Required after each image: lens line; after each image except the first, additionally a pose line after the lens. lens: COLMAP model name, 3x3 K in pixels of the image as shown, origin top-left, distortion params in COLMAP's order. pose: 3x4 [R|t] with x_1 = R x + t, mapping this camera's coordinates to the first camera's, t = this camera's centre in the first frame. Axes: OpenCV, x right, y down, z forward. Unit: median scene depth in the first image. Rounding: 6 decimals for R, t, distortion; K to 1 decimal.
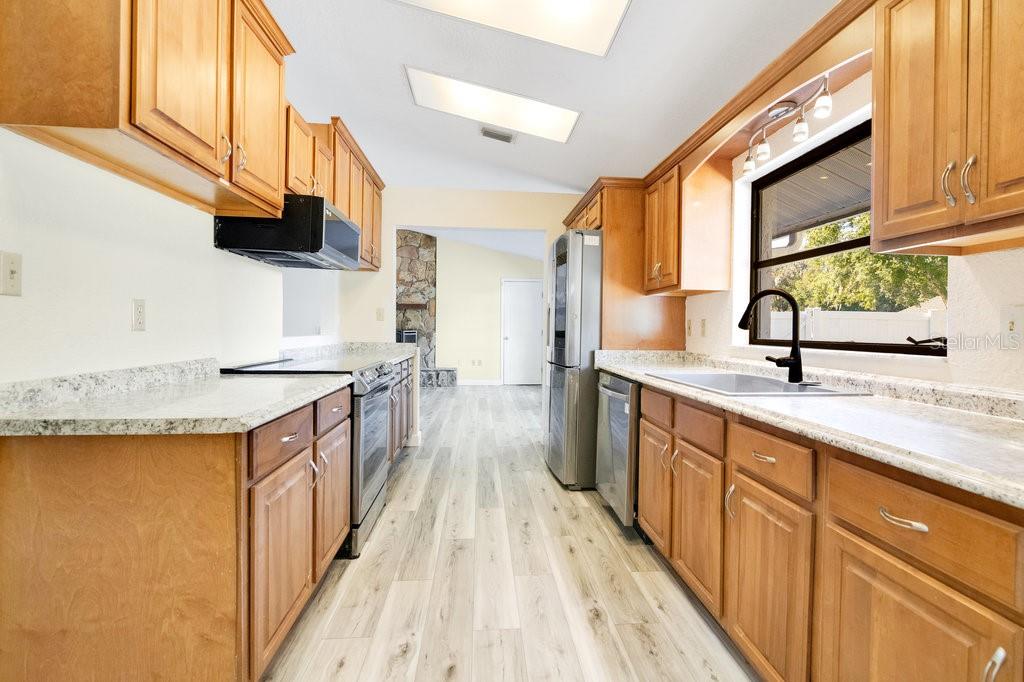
lens RADIAL K [[491.8, 0, 532.5], [0, 491.8, 335.1], [0, 0, 1]] dist [-0.024332, -0.000296]
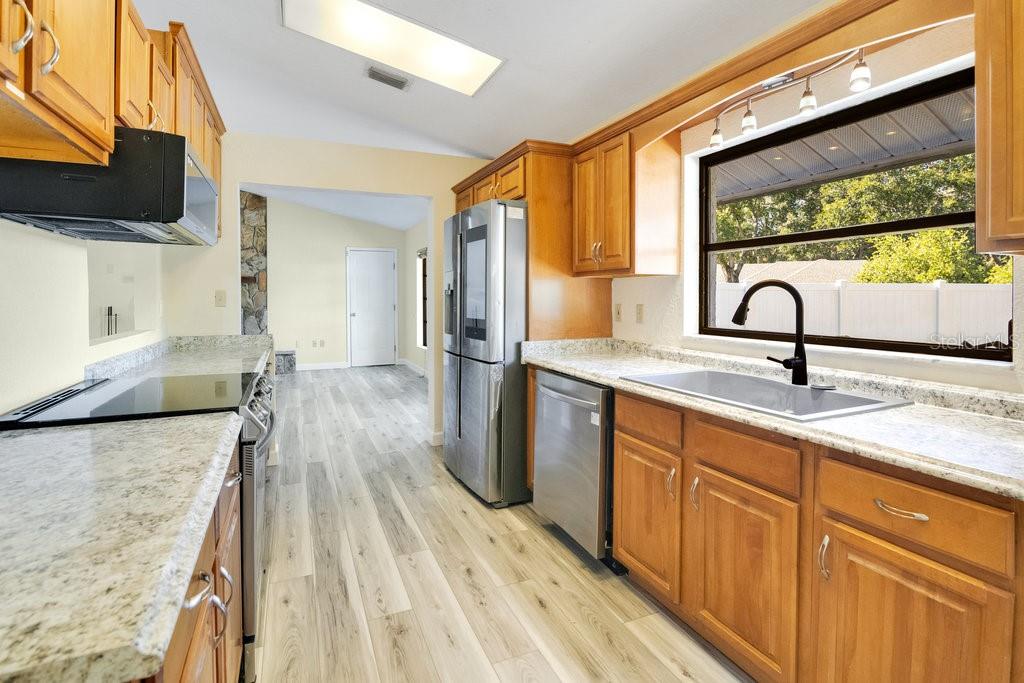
lens RADIAL K [[491.8, 0, 502.6], [0, 491.8, 300.6], [0, 0, 1]] dist [-0.024332, -0.000296]
pose [[0.954077, -0.018733, 0.298975, -0.187237], [0.018330, 0.999823, 0.004152, -0.053439], [-0.299000, 0.001519, 0.954252, 0.229814]]
